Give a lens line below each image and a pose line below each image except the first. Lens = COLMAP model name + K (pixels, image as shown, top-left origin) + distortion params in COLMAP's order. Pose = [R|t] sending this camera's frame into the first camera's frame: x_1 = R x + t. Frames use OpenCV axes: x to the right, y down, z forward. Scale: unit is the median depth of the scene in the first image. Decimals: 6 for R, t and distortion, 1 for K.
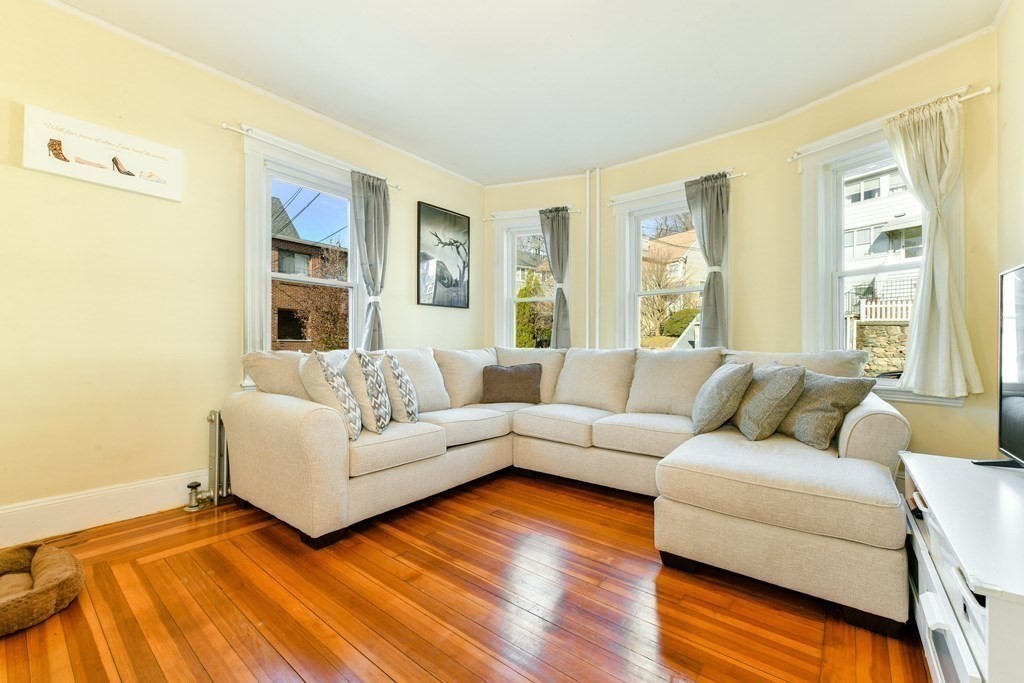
lens RADIAL K [[415.1, 0, 513.3], [0, 415.1, 348.9], [0, 0, 1]] dist [0.006439, -0.000386]
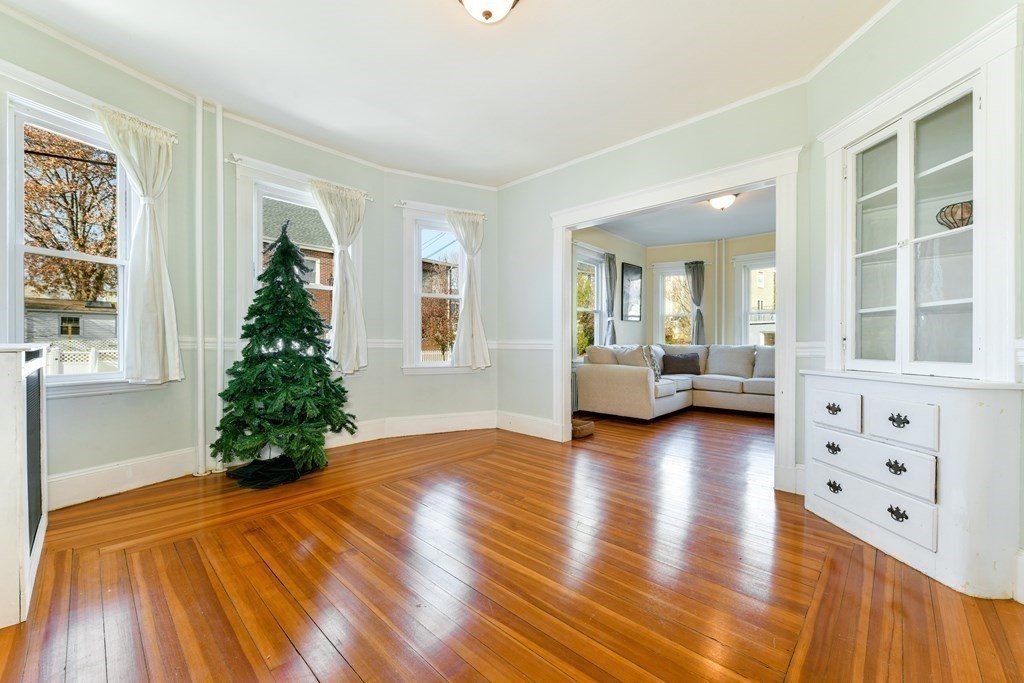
lens RADIAL K [[407.1, 0, 516.3], [0, 407.1, 346.5], [0, 0, 1]] dist [0.000974, -0.000107]
pose [[0.997525, -0.005178, -0.070120, -0.616873], [0.005349, 0.999983, 0.002243, -0.001683], [0.070107, -0.002612, 0.997536, -0.851055]]
